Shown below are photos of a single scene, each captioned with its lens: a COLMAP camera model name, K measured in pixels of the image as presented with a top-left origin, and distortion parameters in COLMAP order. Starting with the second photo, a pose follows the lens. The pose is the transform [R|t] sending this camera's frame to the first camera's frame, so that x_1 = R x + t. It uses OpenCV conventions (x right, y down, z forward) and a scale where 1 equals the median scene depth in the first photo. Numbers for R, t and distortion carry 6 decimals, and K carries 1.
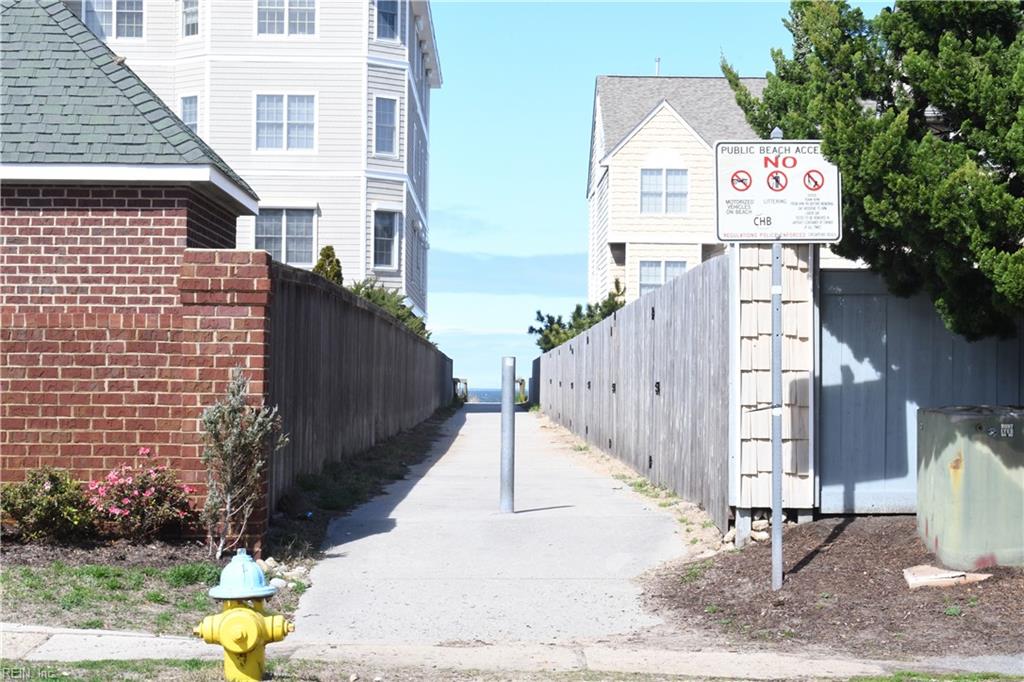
lens RADIAL K [[2417.3, 0, 511.9], [0, 2417.3, 340.9], [0, 0, 1]] dist [0.146498, 0.000000]
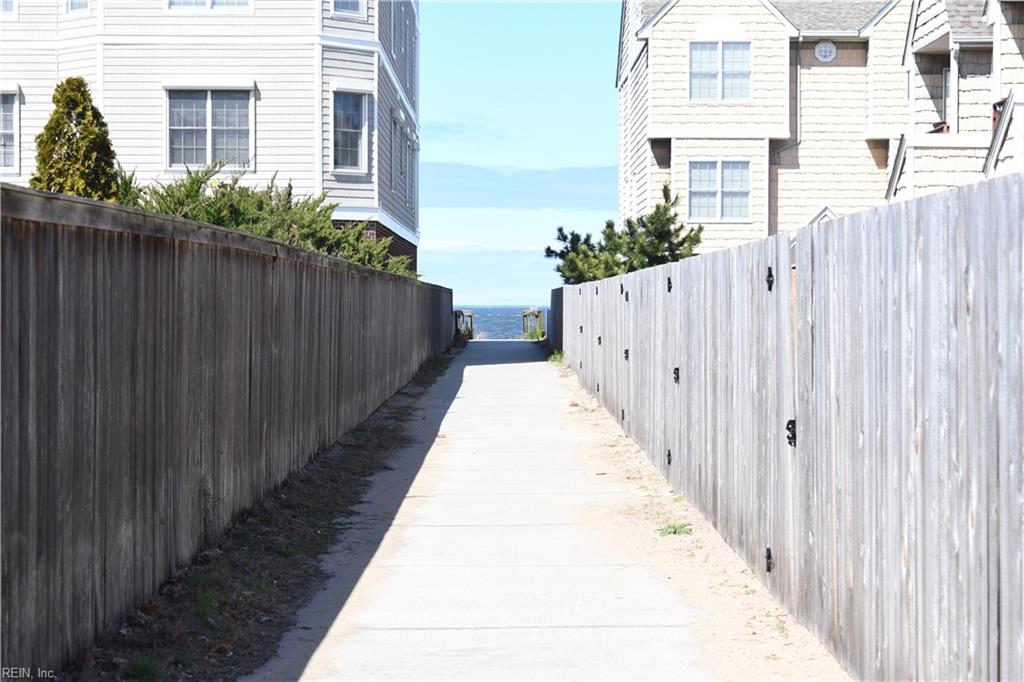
lens RADIAL K [[2417.3, 0, 513.3], [0, 2417.3, 340.9], [0, 0, 1]] dist [0.146498, 0.000000]
pose [[0.999934, -0.009961, -0.005683, 0.000486], [0.010150, 0.999361, 0.034283, -0.003386], [0.005338, -0.034338, 0.999396, 0.267309]]
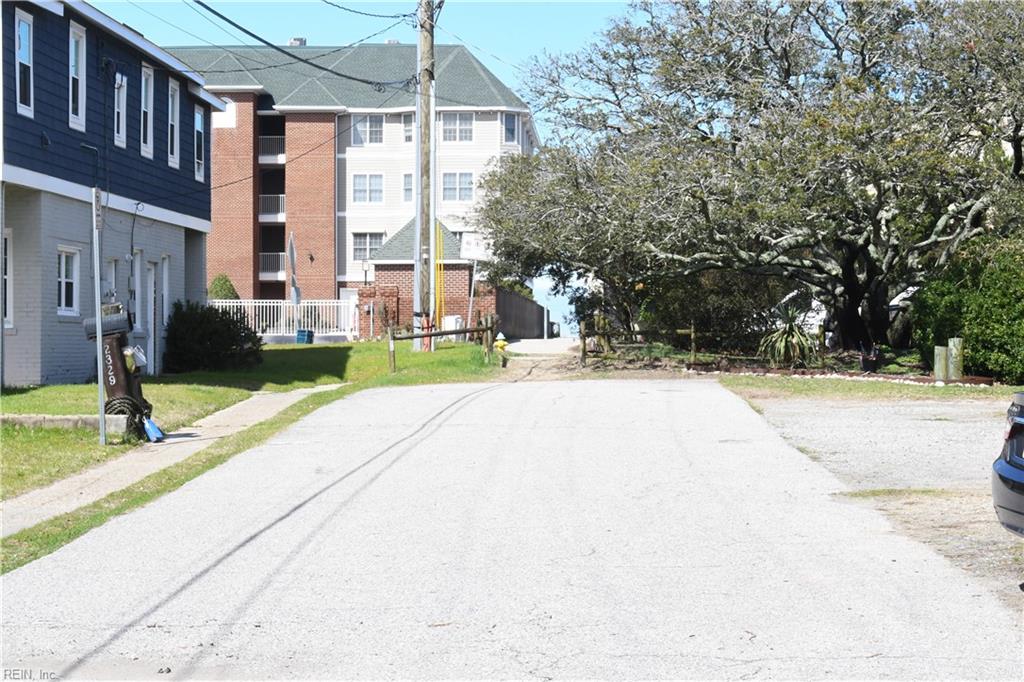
lens RADIAL K [[2417.3, 0, 512.1], [0, 2417.3, 340.7], [0, 0, 1]] dist [0.146498, 0.000000]
pose [[0.998931, -0.005805, -0.045853, 0.017163], [0.006640, 0.999815, 0.018072, -0.001105], [0.045740, -0.018357, 0.998785, -0.424306]]
